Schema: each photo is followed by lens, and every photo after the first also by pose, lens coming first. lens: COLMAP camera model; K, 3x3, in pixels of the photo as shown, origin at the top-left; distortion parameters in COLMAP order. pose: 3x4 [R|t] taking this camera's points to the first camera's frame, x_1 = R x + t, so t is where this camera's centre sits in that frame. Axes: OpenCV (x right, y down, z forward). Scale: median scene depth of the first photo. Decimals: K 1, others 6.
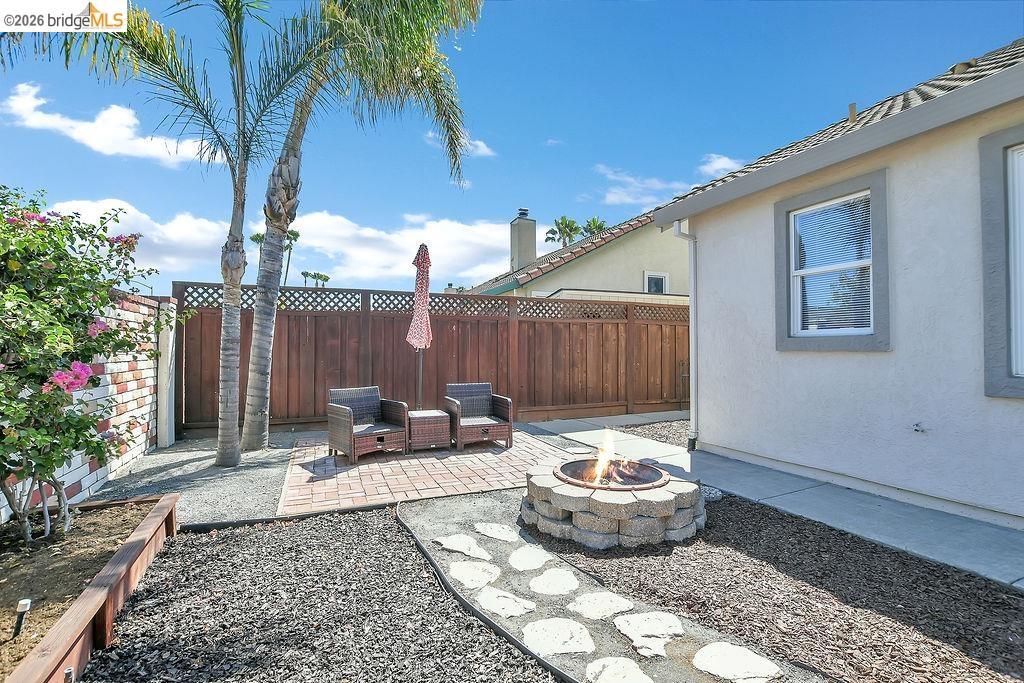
lens RADIAL K [[458.0, 0, 515.8], [0, 458.0, 346.6], [0, 0, 1]] dist [-0.027797, 0.000277]
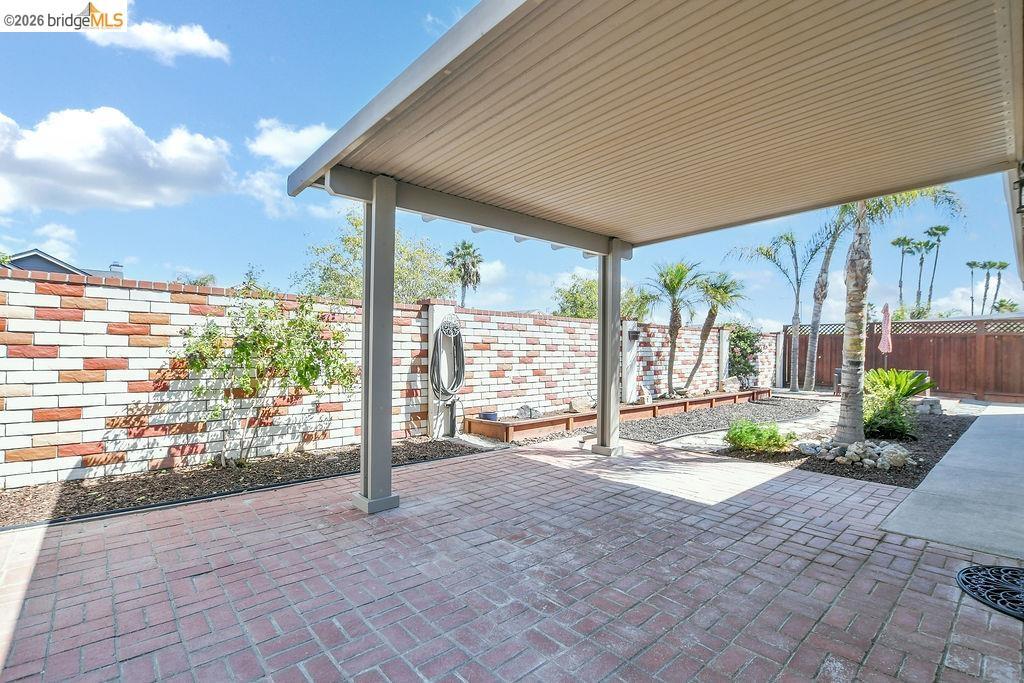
lens RADIAL K [[458.0, 0, 512.6], [0, 458.0, 358.1], [0, 0, 1]] dist [-0.027797, 0.000277]
pose [[0.303681, 0.023099, -0.952494, 1.341922], [-0.002836, 0.999724, 0.023340, -0.014020], [0.952769, -0.004387, 0.303663, -1.358547]]
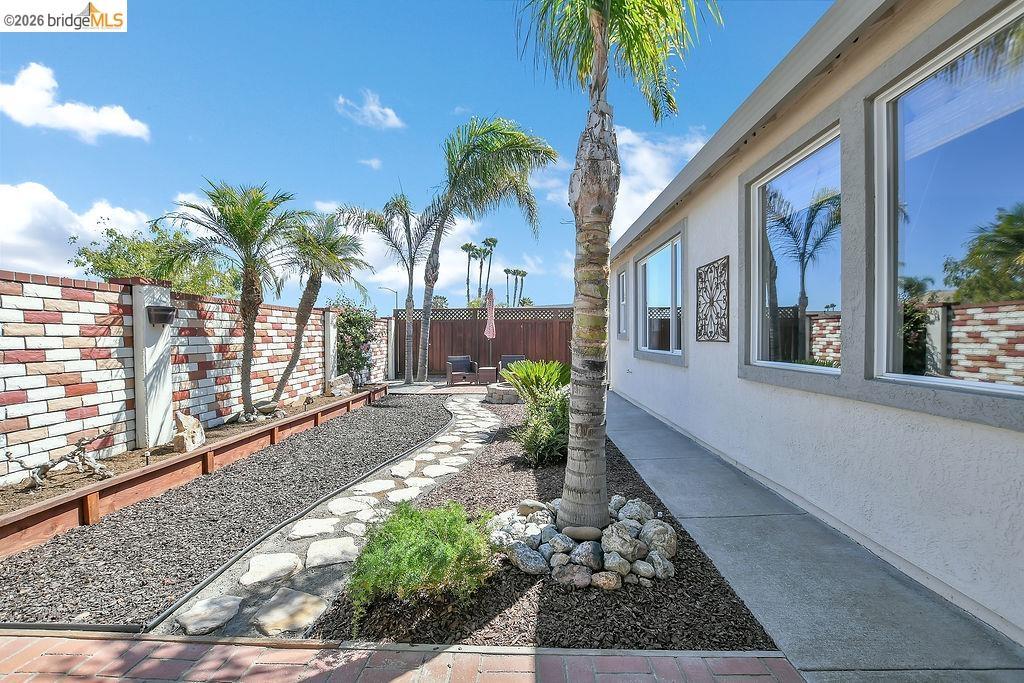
lens RADIAL K [[458.0, 0, 513.0], [0, 458.0, 337.6], [0, 0, 1]] dist [-0.027797, 0.000277]
pose [[0.904692, -0.004817, -0.426038, 0.839223], [0.009603, 0.999913, 0.009087, -0.017700], [0.425957, -0.012313, 0.904659, -0.912896]]
